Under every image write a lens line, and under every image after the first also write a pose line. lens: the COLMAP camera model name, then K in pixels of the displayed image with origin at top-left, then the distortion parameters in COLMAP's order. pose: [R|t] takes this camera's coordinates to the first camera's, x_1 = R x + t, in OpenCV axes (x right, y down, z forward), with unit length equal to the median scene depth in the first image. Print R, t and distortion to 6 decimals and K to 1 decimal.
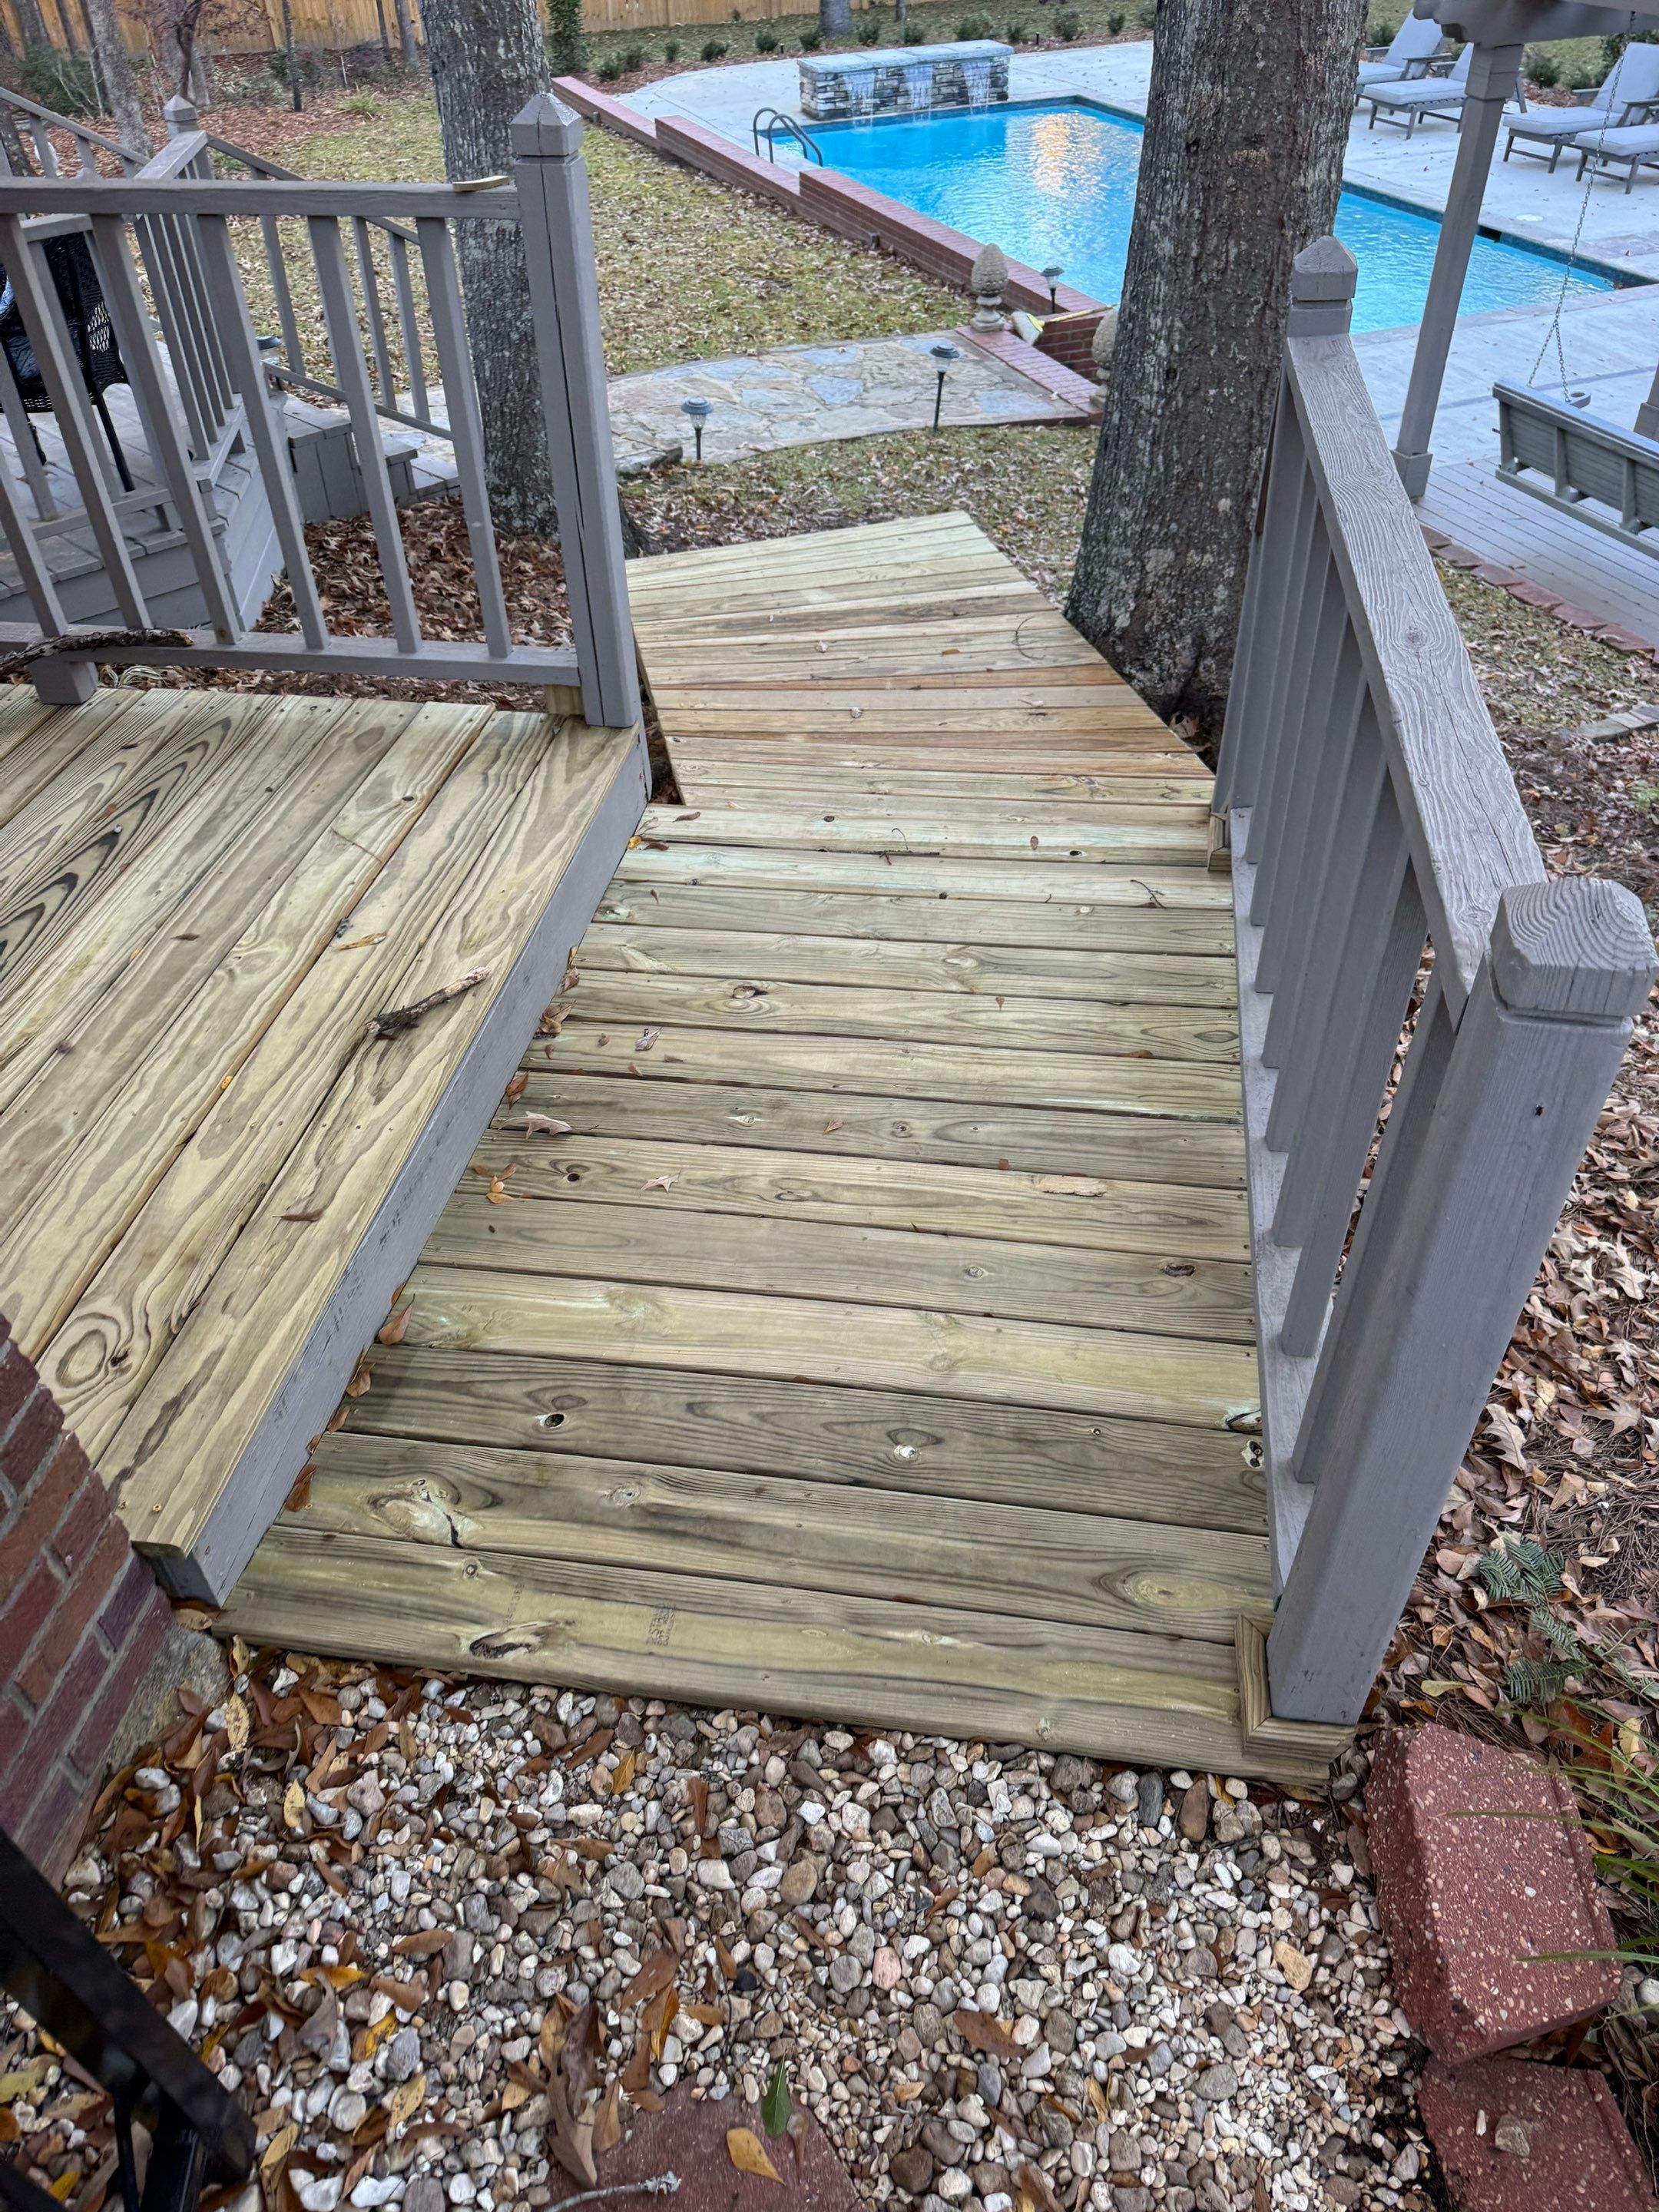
lens RADIAL K [[1595.1, 0, 787.3], [0, 1595.1, 1101.4], [0, 0, 1]] dist [0.013465, -0.000613]
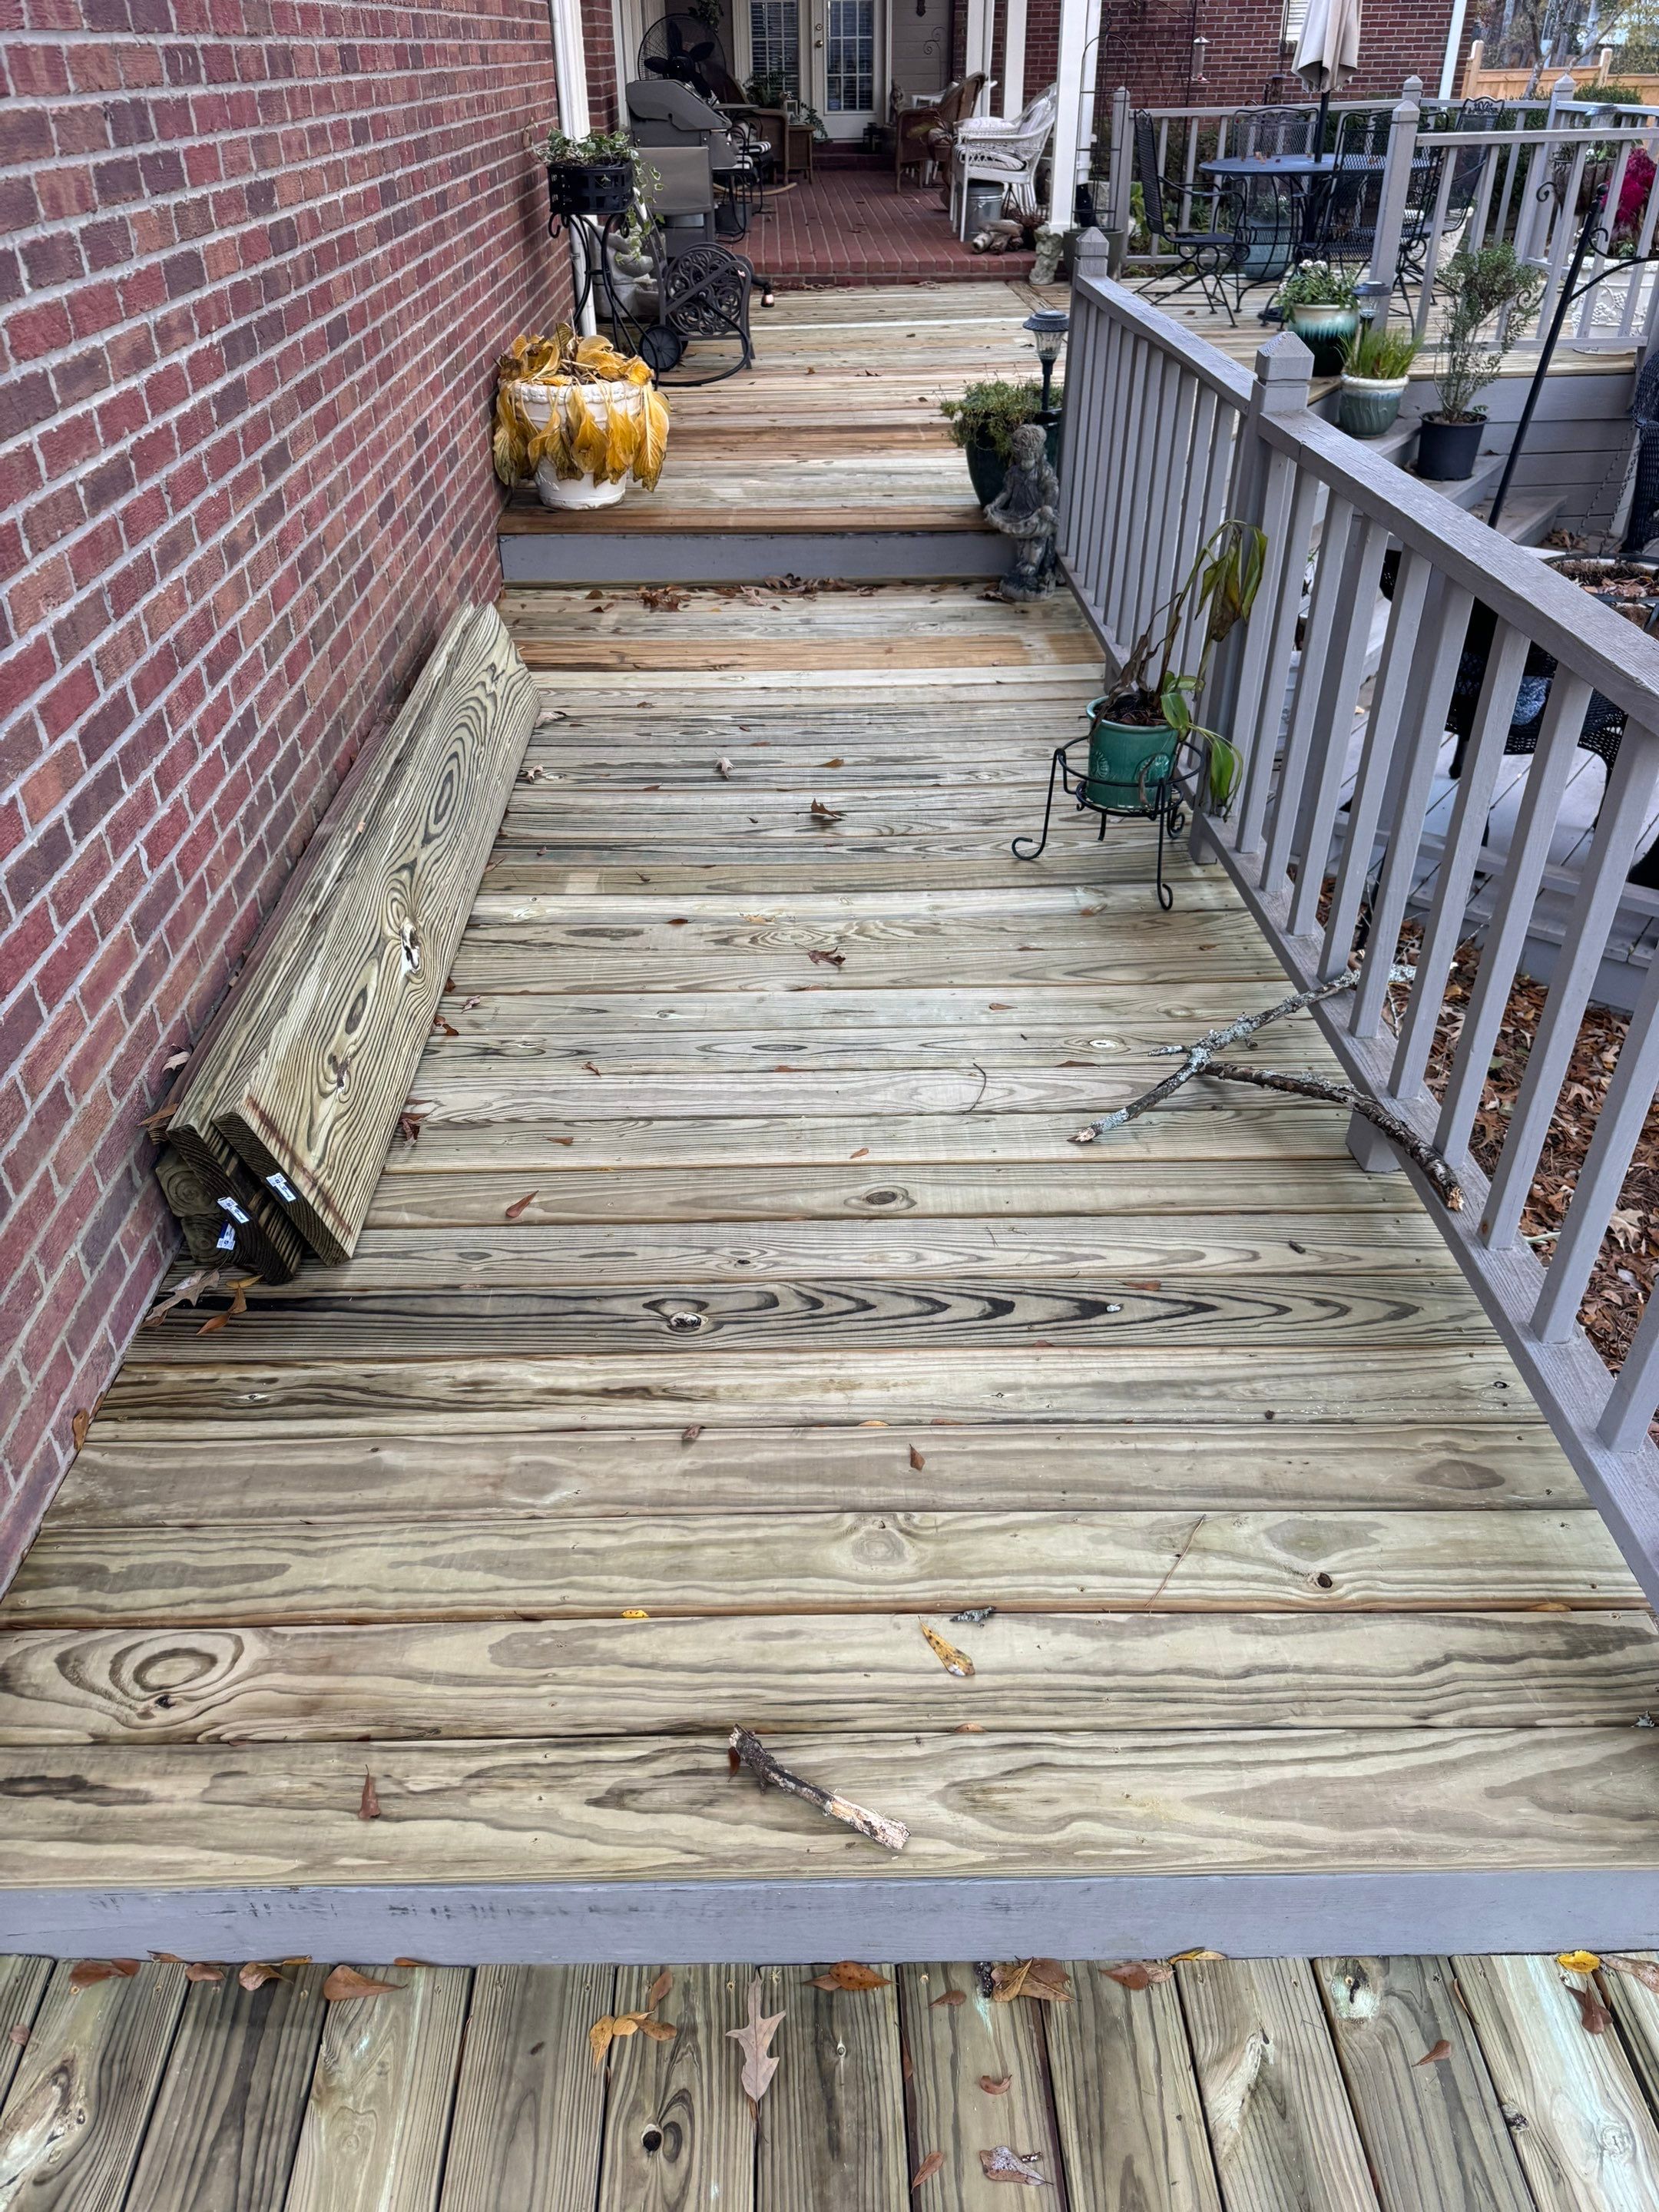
lens RADIAL K [[1595.1, 0, 787.3], [0, 1595.1, 1101.4], [0, 0, 1]] dist [0.013465, -0.000613]
pose [[0.212479, 0.587273, -0.781002, 0.128566], [-0.650874, 0.681202, 0.335152, -0.454632], [0.728845, 0.437121, 0.526982, 0.462356]]
